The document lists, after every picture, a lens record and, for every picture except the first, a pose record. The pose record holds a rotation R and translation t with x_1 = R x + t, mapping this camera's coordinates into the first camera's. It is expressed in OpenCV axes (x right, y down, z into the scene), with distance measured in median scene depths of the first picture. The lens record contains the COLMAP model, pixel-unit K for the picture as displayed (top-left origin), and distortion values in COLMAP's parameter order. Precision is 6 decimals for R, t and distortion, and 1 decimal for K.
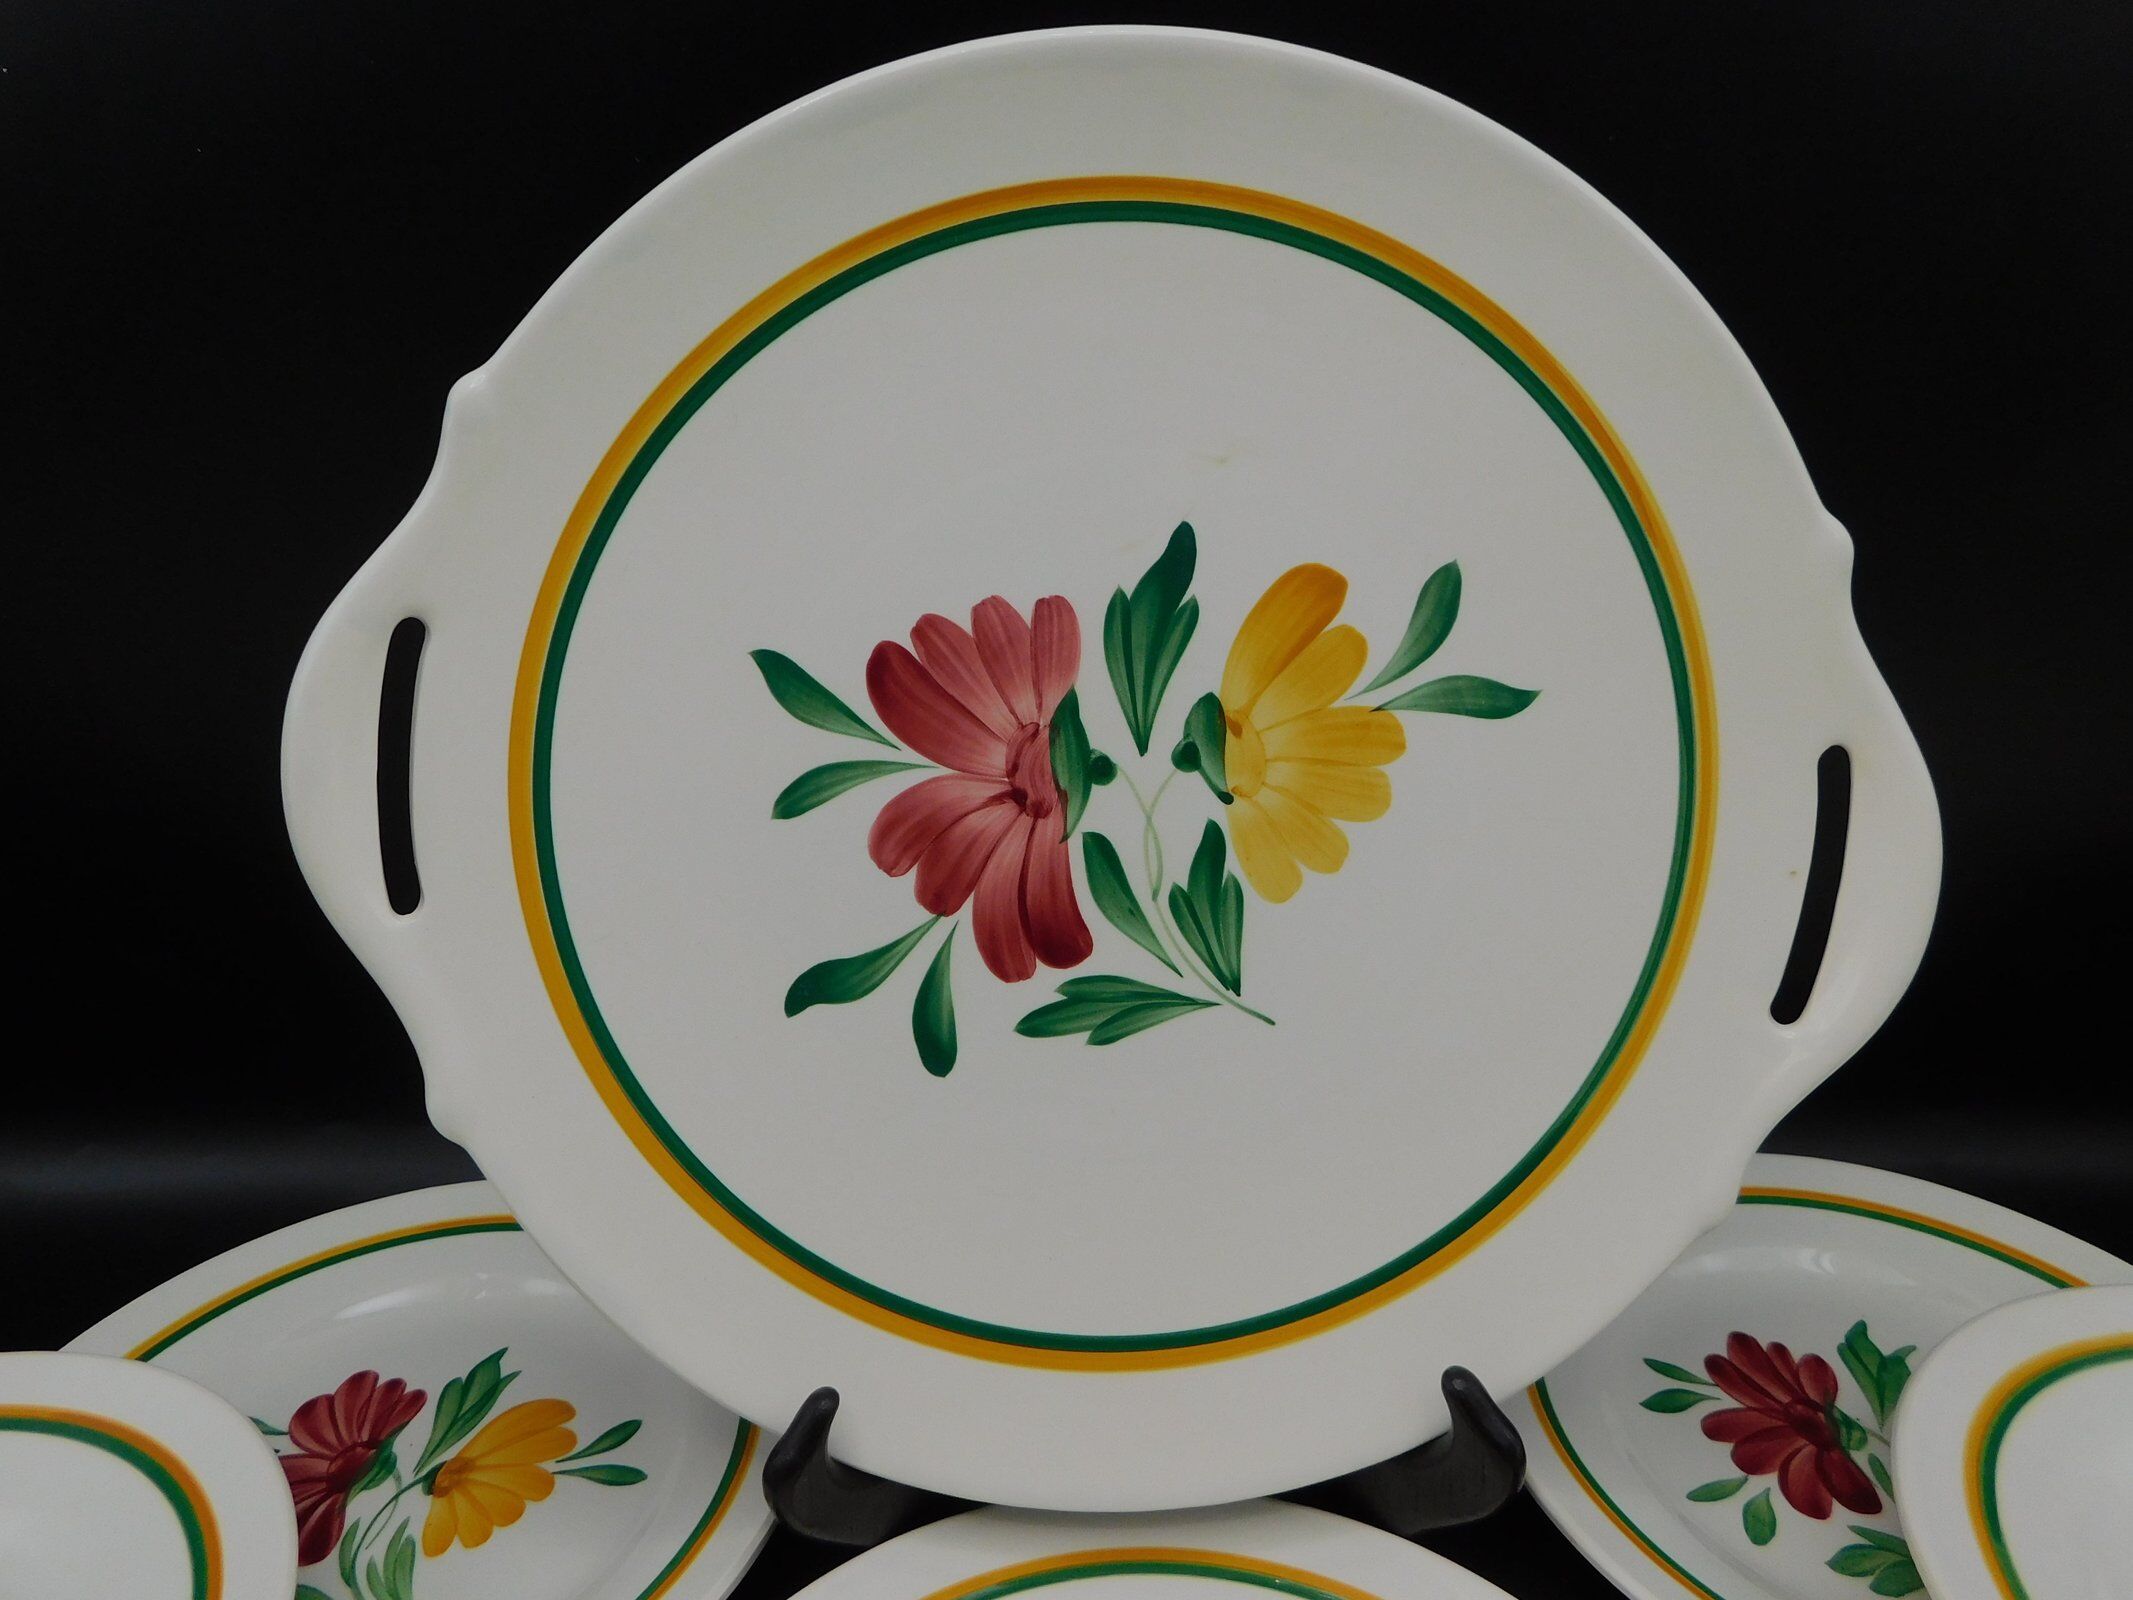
lens RADIAL K [[1415.7, 0, 1066.4], [0, 1415.7, 785.8], [0, 0, 1]] dist [-0.052349, 0.045066]
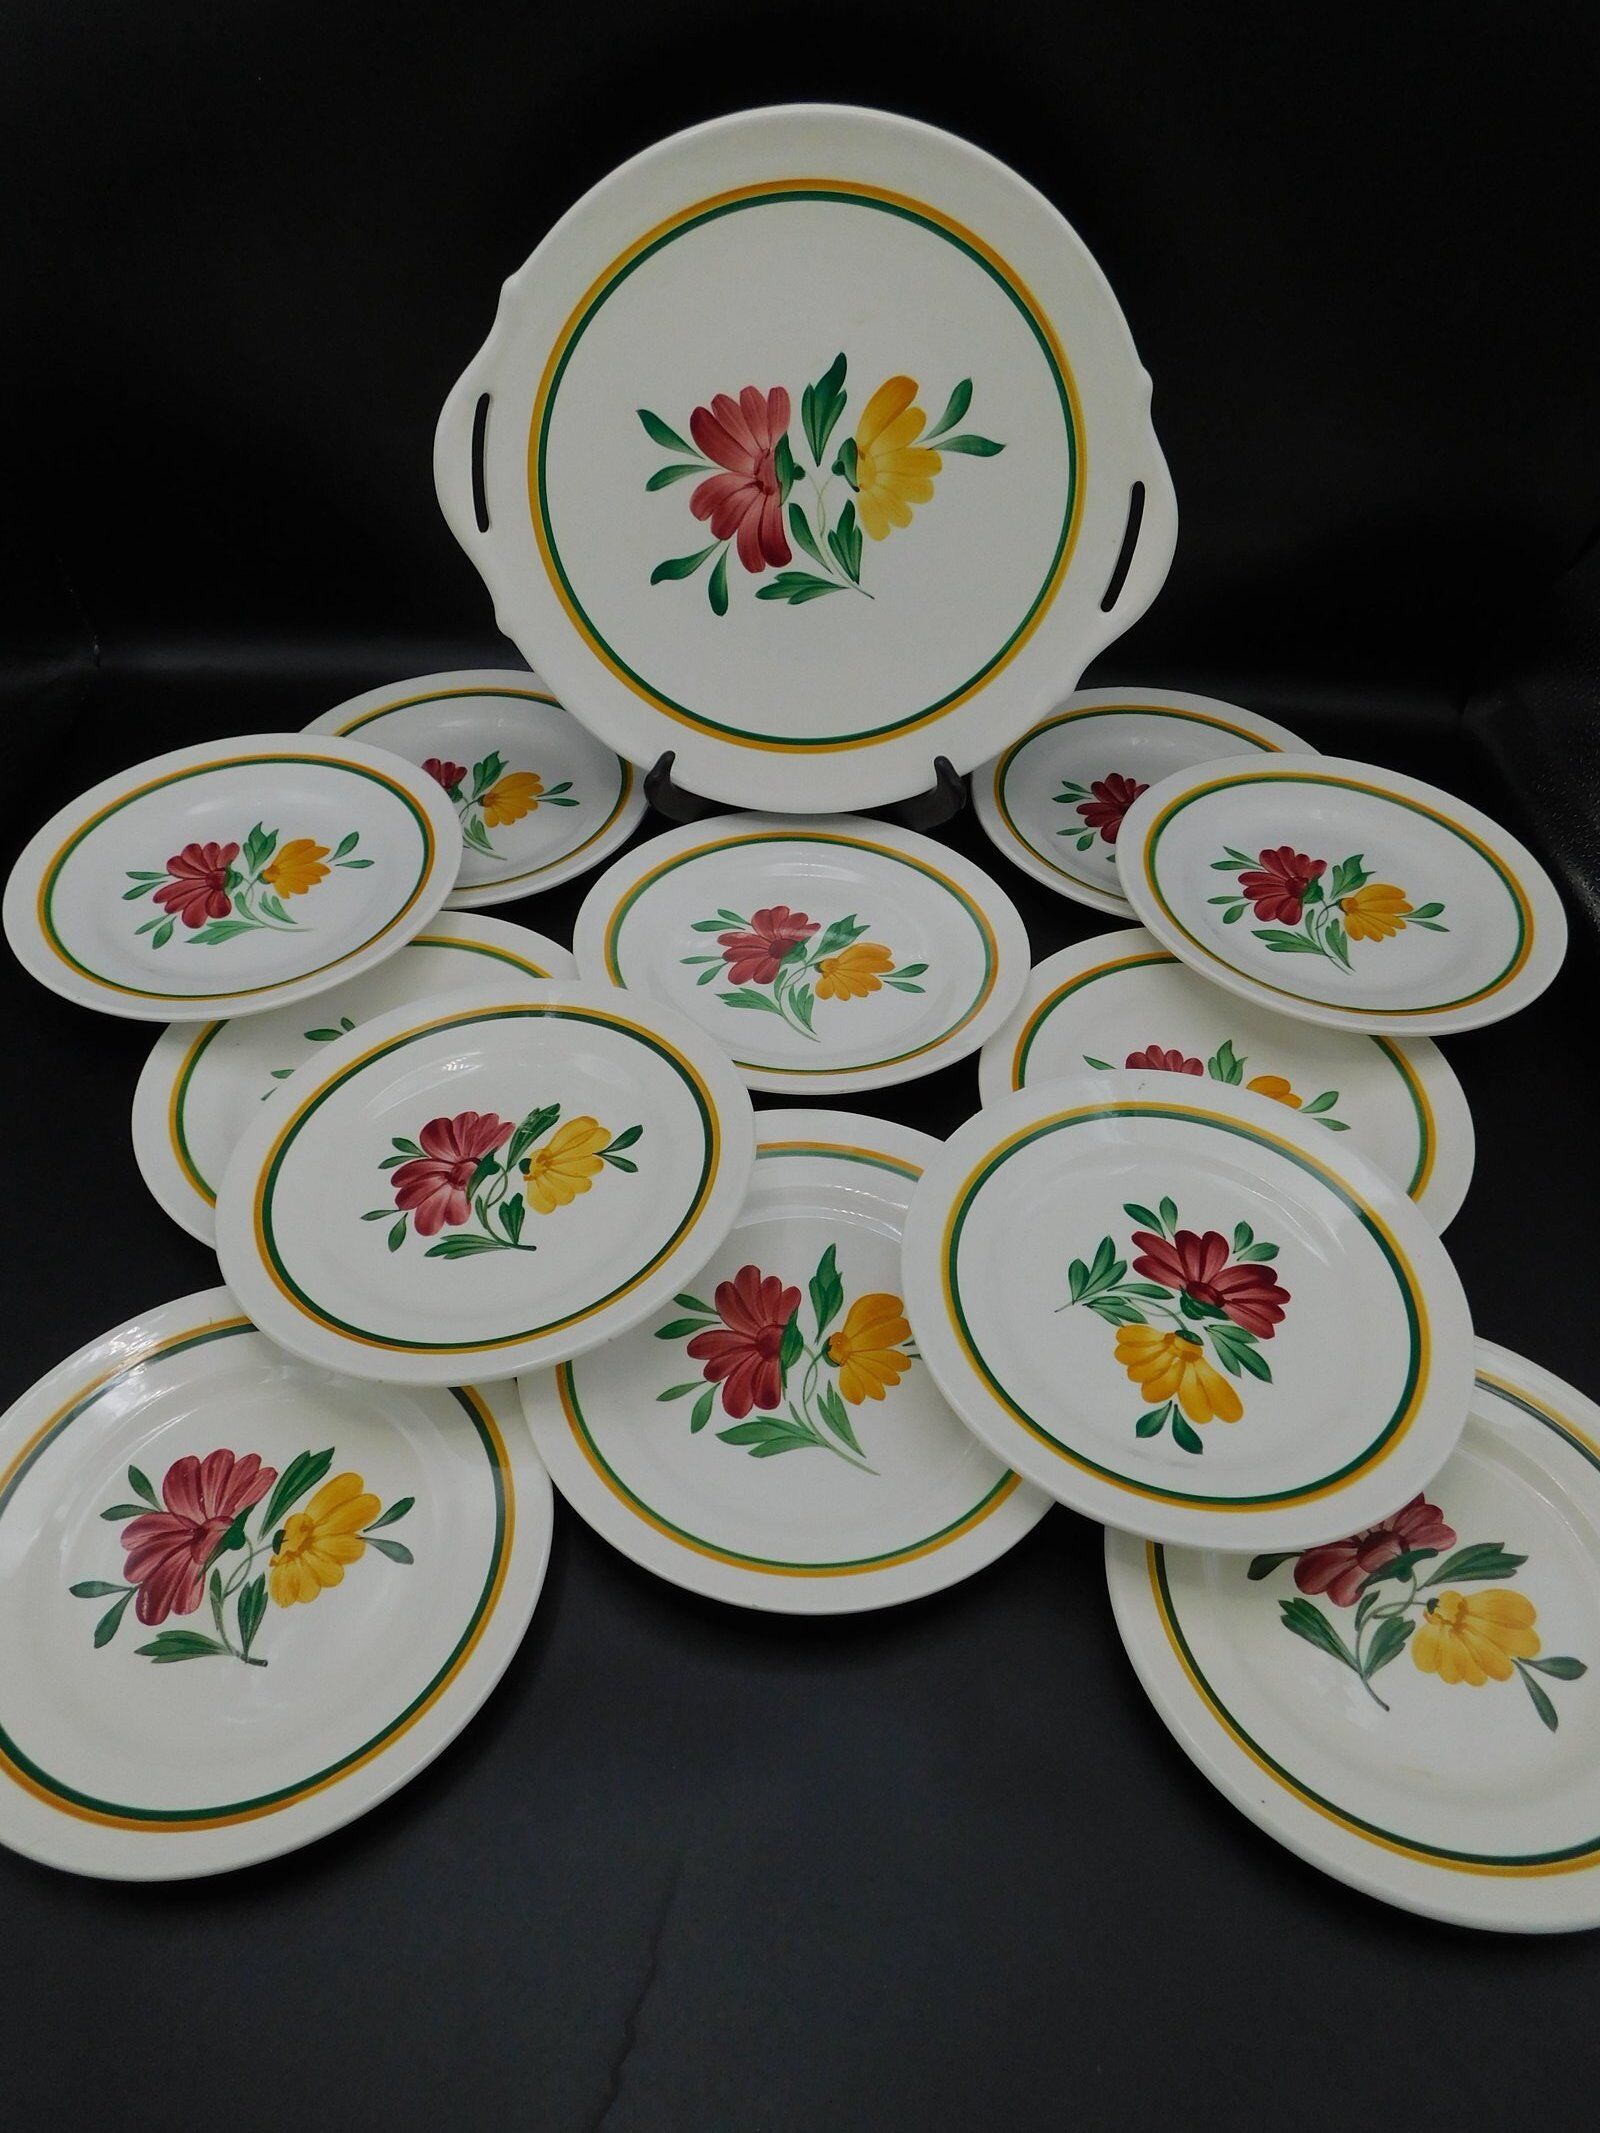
lens RADIAL K [[1415.7, 0, 804.7], [0, 1415.7, 1063.2], [0, 0, 1]] dist [-0.052349, 0.045066]
pose [[0.998959, 0.045366, 0.004764, 0.063583], [-0.042361, 0.883861, 0.465827, -0.209903], [0.016922, -0.465544, 0.884863, -1.281431]]
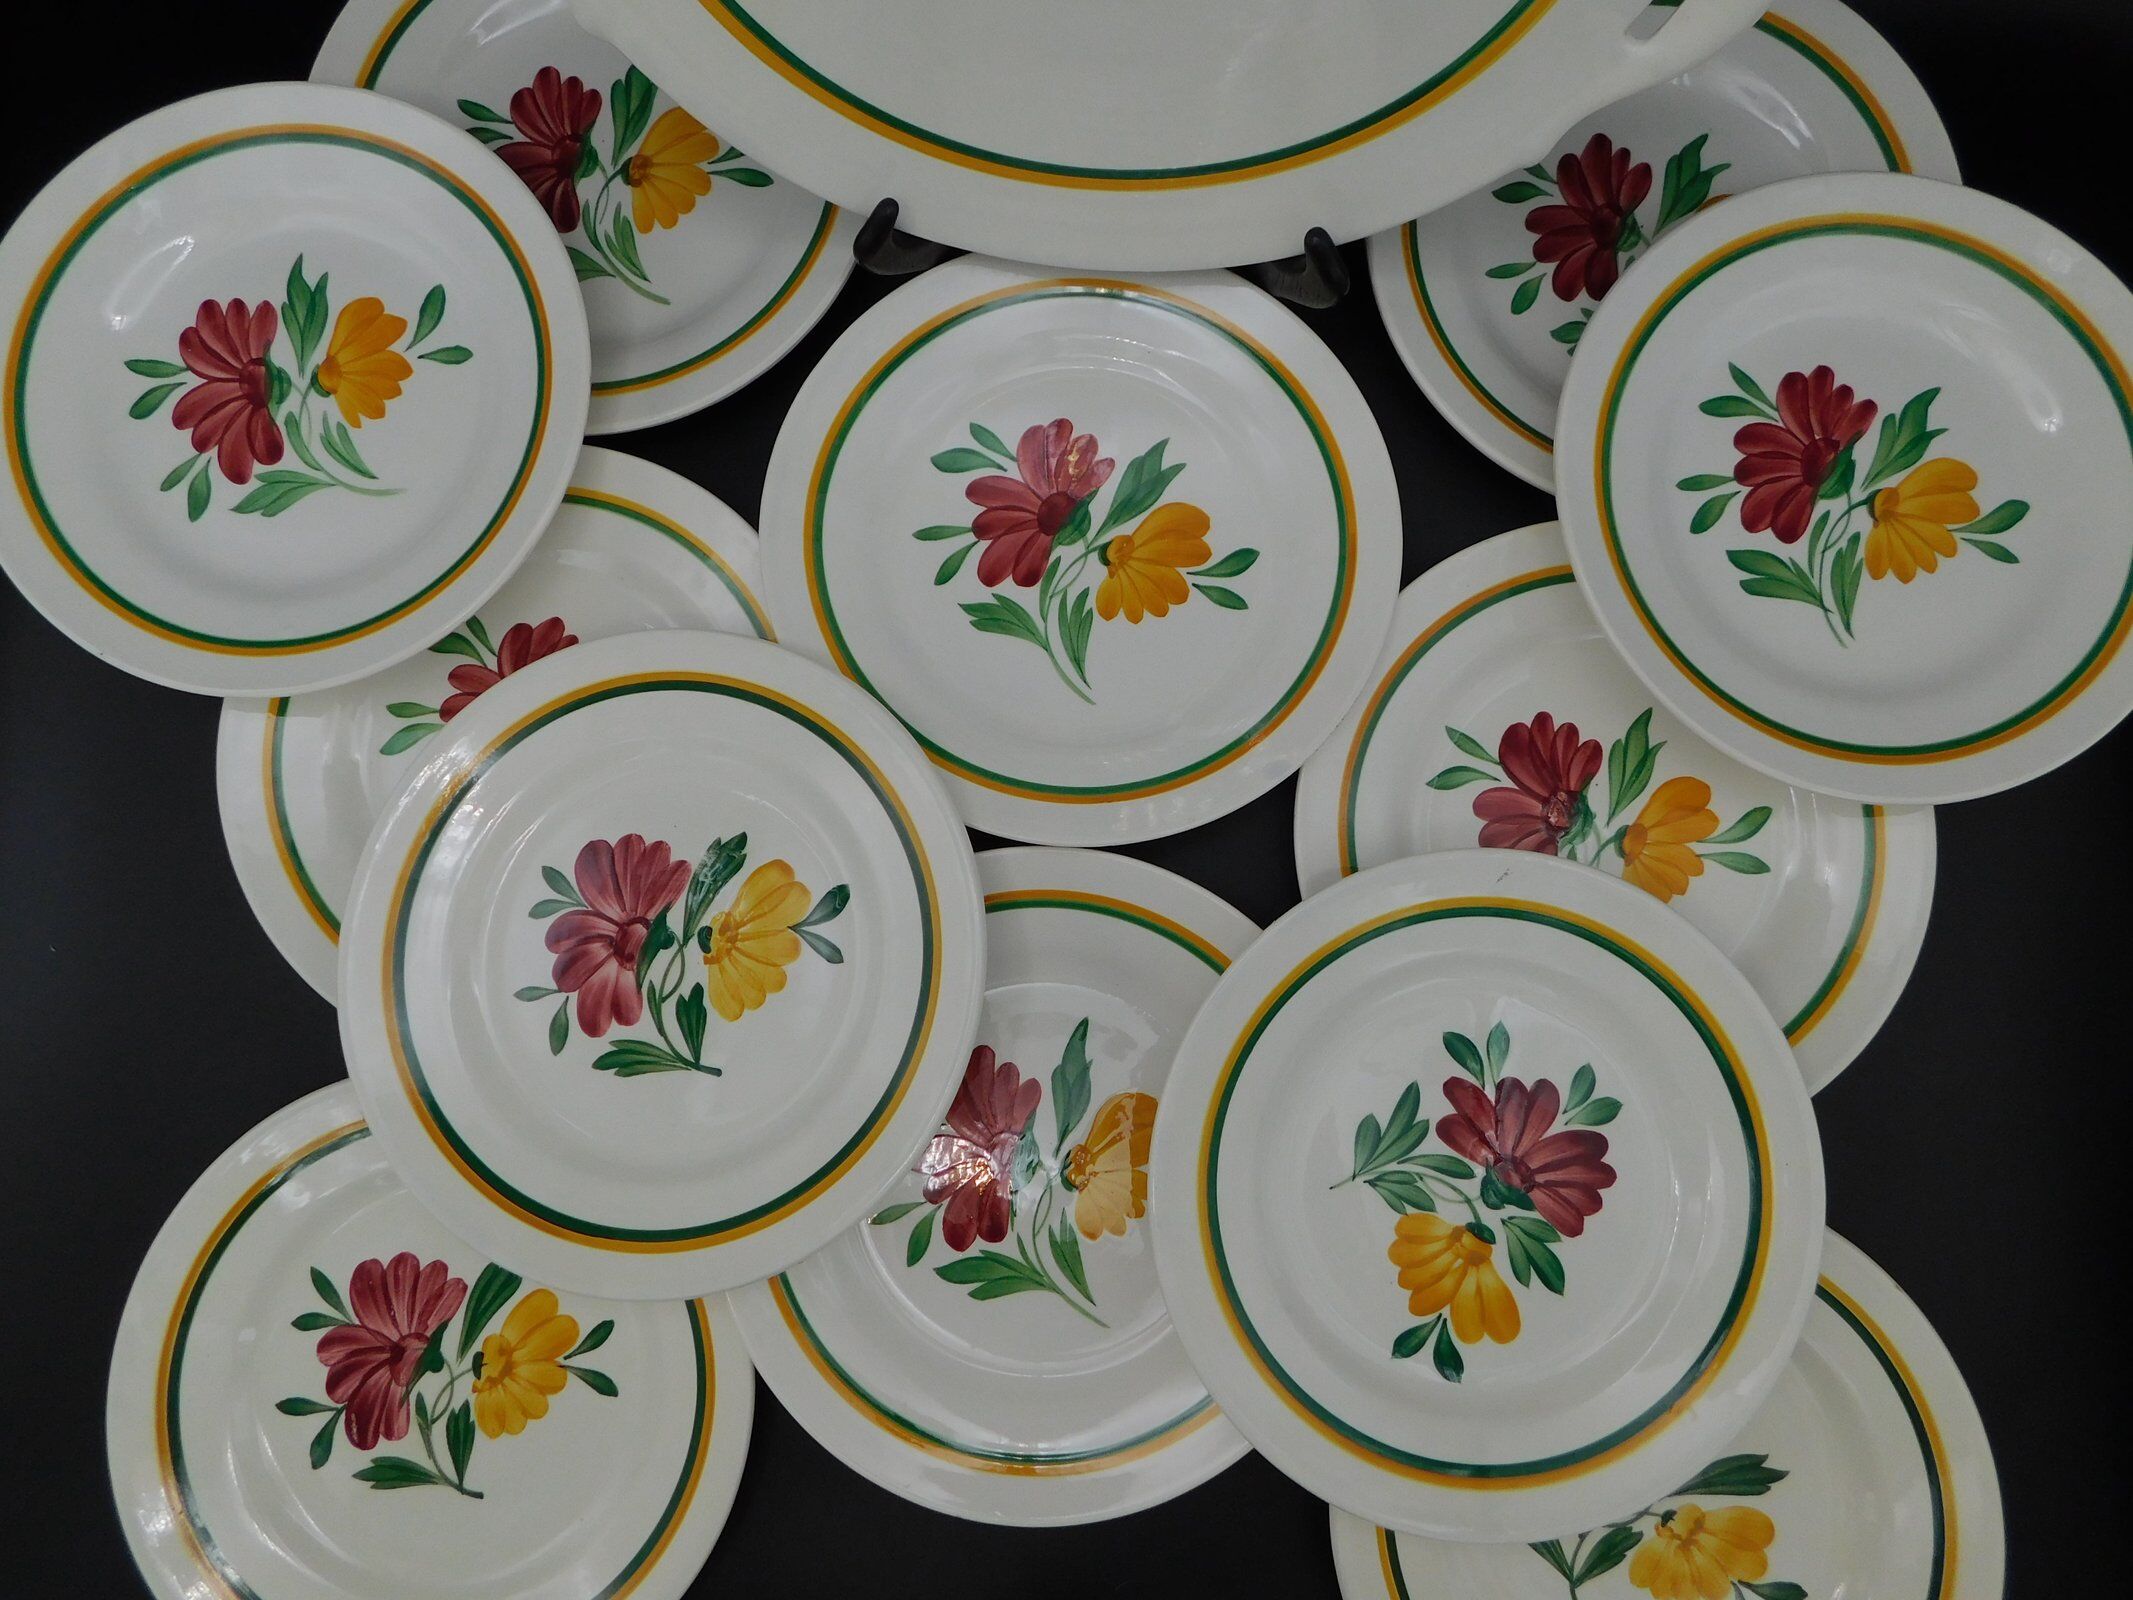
lens RADIAL K [[1415.7, 0, 1076.0], [0, 1415.7, 798.2], [0, 0, 1]] dist [-0.052349, 0.045066]
pose [[0.994601, 0.103657, -0.004851, 0.093599], [-0.039870, 0.424886, 0.904368, -0.635455], [0.095806, -0.899292, 0.426725, -0.178111]]
